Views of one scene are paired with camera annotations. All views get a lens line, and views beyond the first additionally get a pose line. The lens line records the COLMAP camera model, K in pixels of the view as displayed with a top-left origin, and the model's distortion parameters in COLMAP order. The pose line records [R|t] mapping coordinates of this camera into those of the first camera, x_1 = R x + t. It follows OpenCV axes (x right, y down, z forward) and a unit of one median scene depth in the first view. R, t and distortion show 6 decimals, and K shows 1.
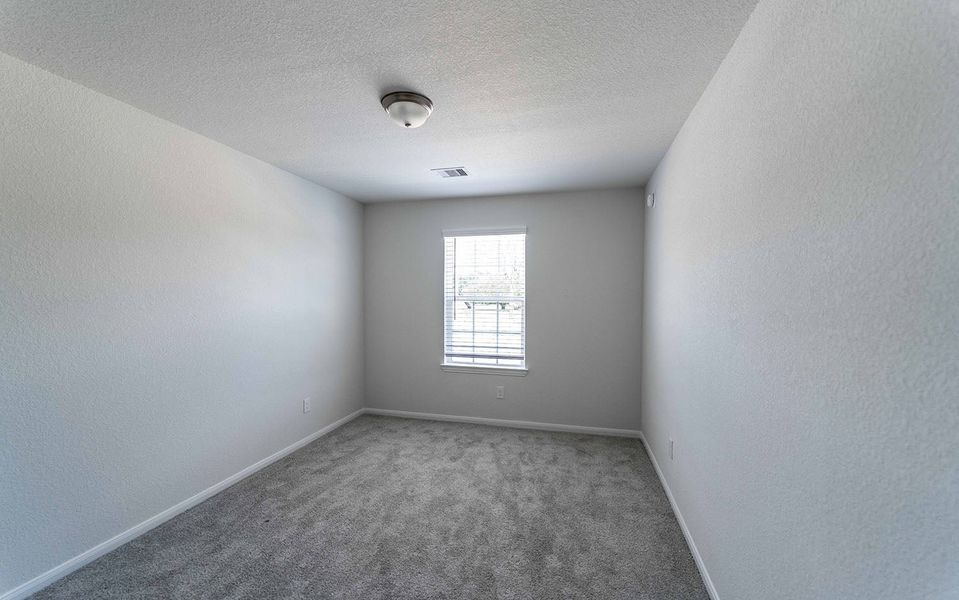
lens RADIAL K [[388.0, 0, 479.5], [0, 388.0, 300.0], [0, 0, 1]] dist [0.003504, 0.000123]
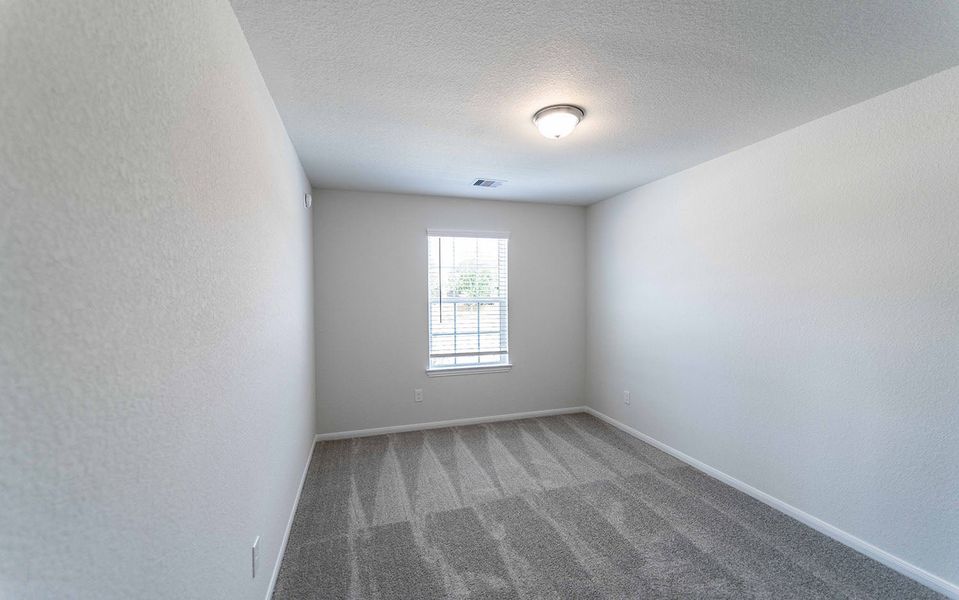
lens RADIAL K [[388.0, 0, 479.5], [0, 388.0, 300.0], [0, 0, 1]] dist [0.003504, 0.000123]
pose [[0.851318, -0.015289, 0.524427, -0.491510], [0.016544, 0.999861, 0.002293, -0.005186], [-0.524389, 0.006724, 0.851452, 0.123122]]
